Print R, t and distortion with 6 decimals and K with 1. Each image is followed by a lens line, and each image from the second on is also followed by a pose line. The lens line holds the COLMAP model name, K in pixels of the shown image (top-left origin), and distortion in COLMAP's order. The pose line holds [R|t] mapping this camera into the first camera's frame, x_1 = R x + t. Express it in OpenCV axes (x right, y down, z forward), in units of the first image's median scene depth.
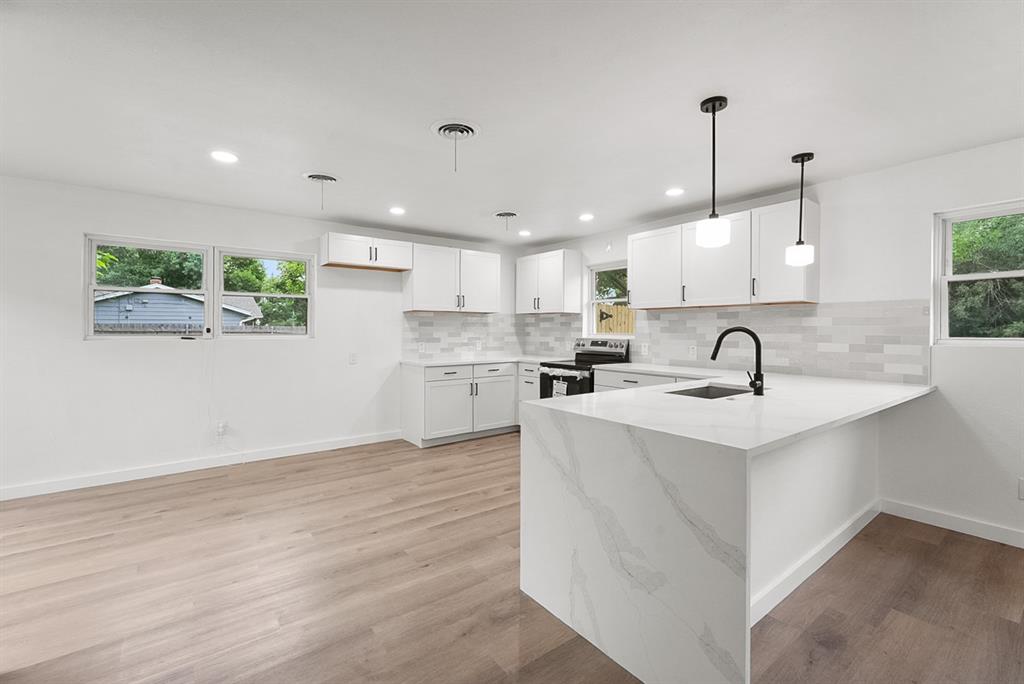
lens RADIAL K [[436.6, 0, 502.7], [0, 436.6, 333.4], [0, 0, 1]] dist [-0.002677, 0.002280]
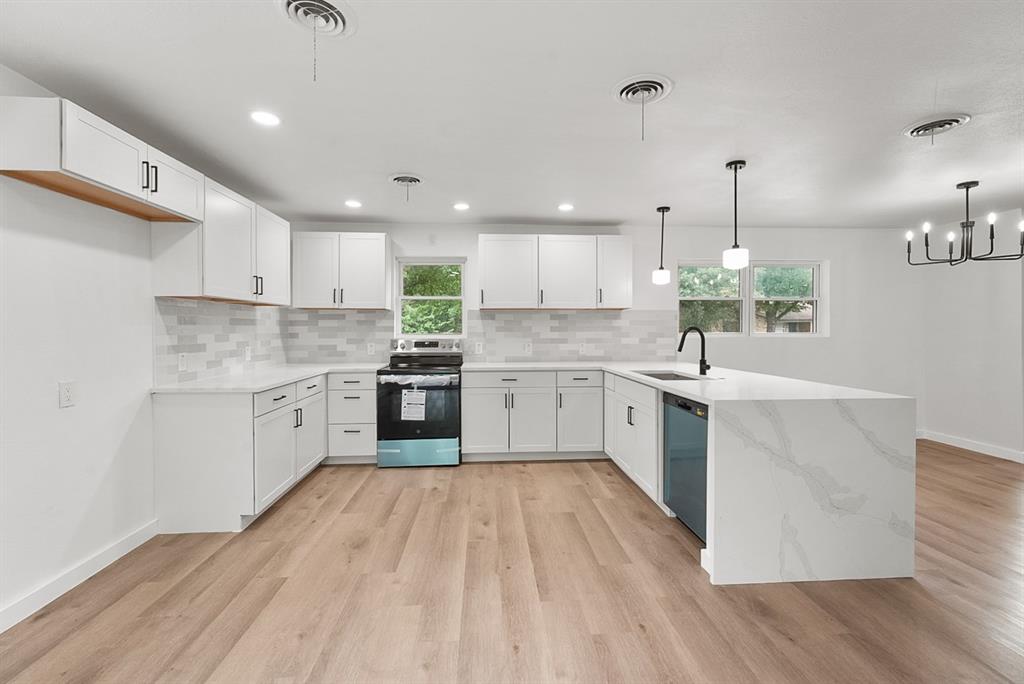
lens RADIAL K [[436.6, 0, 508.9], [0, 436.6, 334.5], [0, 0, 1]] dist [-0.002677, 0.002280]
pose [[0.545350, -0.013553, 0.838099, -0.476813], [0.010191, 0.999903, 0.009538, -0.004662], [-0.838147, 0.003339, 0.545435, 0.379473]]
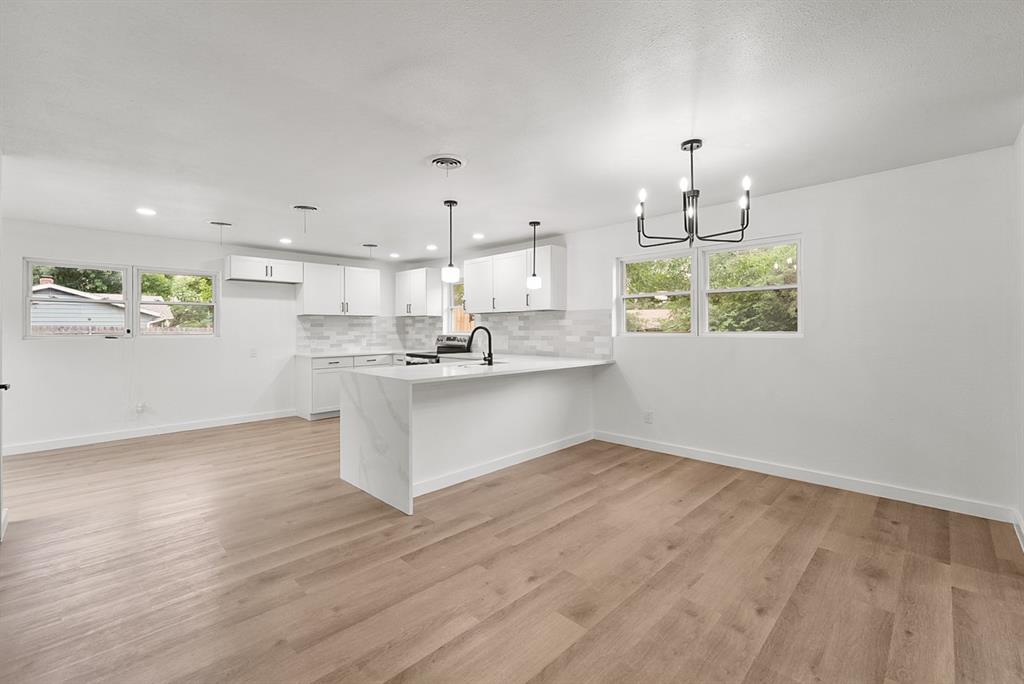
lens RADIAL K [[436.6, 0, 503.9], [0, 436.6, 329.5], [0, 0, 1]] dist [-0.002677, 0.002280]
pose [[0.989184, -0.007602, 0.146482, 0.194567], [0.008738, 0.999937, -0.007114, 0.005580], [-0.146419, 0.008317, 0.989188, -0.366416]]
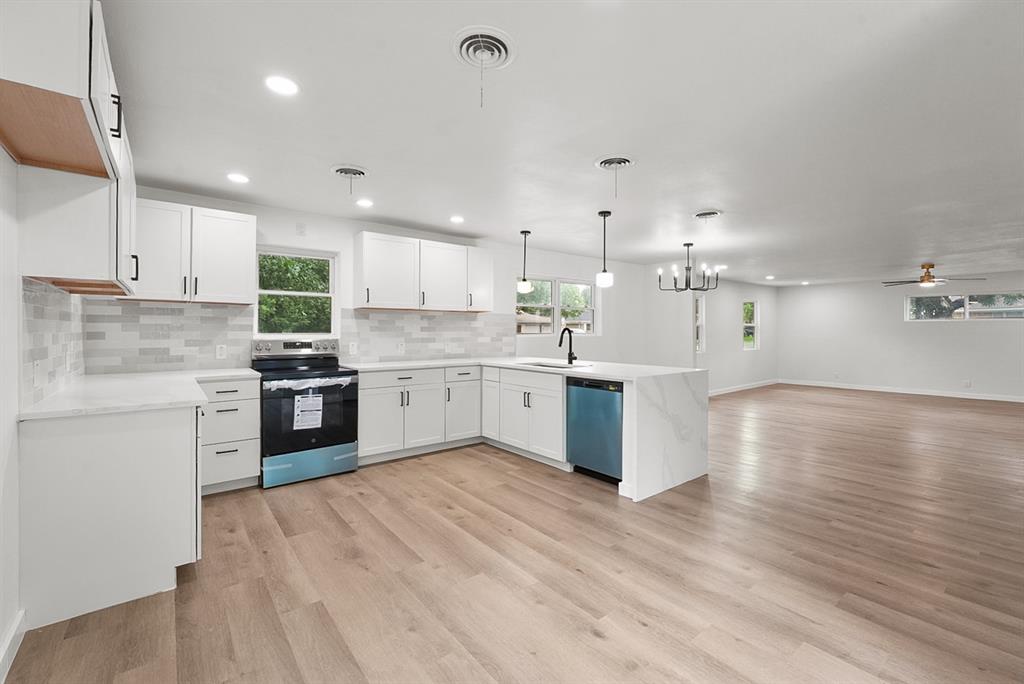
lens RADIAL K [[436.6, 0, 509.6], [0, 436.6, 331.3], [0, 0, 1]] dist [-0.002677, 0.002280]
pose [[-0.033996, -0.004834, 0.999410, -0.649516], [0.005031, 0.999975, 0.005007, -0.005475], [-0.999409, 0.005198, -0.033971, 0.667773]]
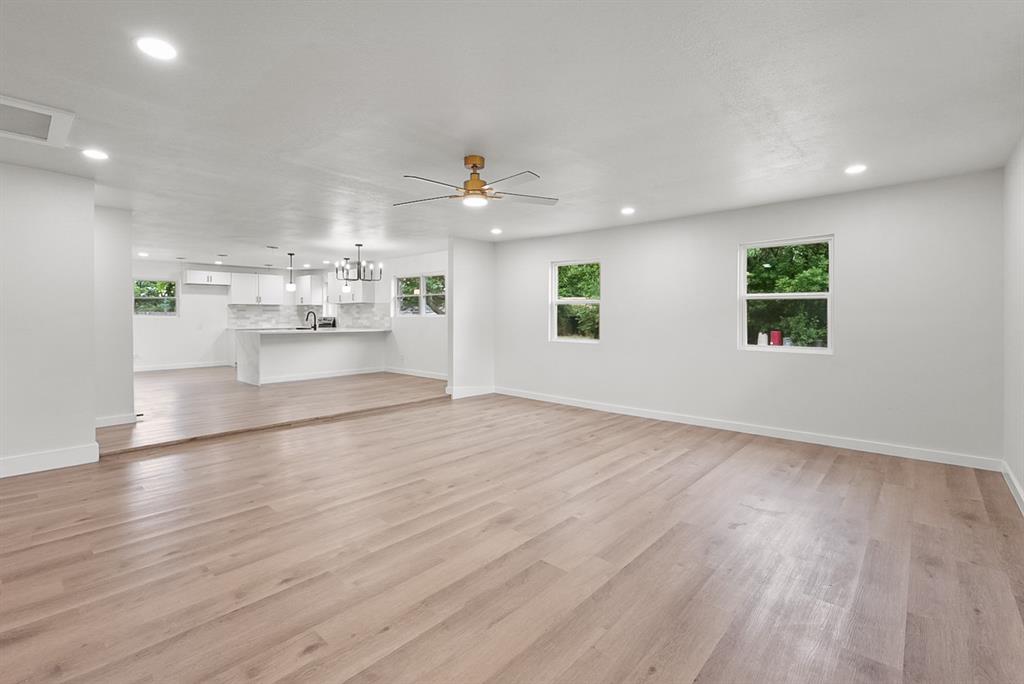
lens RADIAL K [[436.6, 0, 504.1], [0, 436.6, 315.7], [0, 0, 1]] dist [-0.002677, 0.002280]
pose [[0.977677, -0.002557, 0.210100, 0.681120], [0.004572, 0.999948, -0.009107, 0.031513], [-0.210066, 0.009864, 0.977638, -1.439138]]
